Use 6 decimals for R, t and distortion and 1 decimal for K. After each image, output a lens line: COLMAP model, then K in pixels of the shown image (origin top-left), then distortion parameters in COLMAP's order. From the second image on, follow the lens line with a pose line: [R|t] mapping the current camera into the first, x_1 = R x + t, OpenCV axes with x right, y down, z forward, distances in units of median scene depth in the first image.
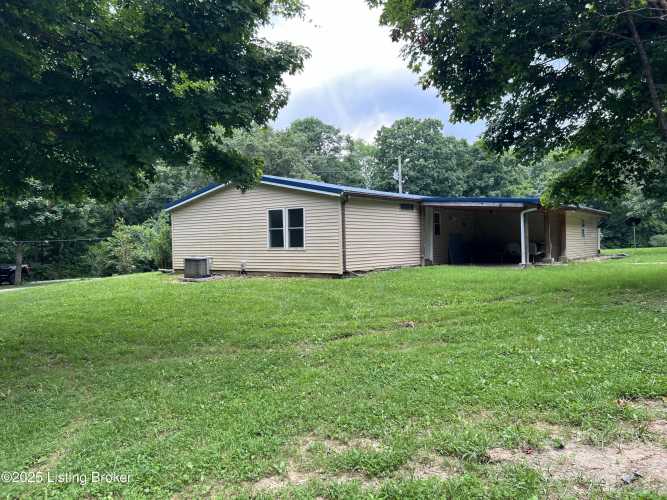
lens RADIAL K [[513.0, 0, 335.4], [0, 513.0, 253.8], [0, 0, 1]] dist [0.064410, -0.070862]
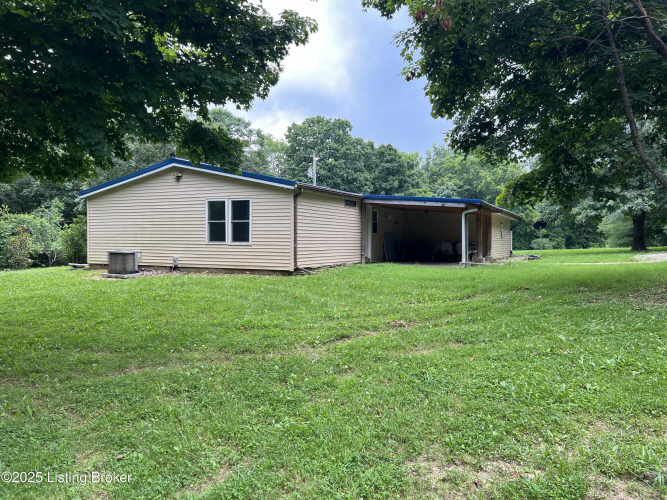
lens RADIAL K [[513.0, 0, 337.1], [0, 513.0, 247.5], [0, 0, 1]] dist [0.064410, -0.070862]
pose [[0.979102, 0.019221, 0.202458, -0.090356], [-0.017471, 0.999793, -0.010429, 0.004103], [-0.202617, 0.006674, 0.979235, 0.049600]]
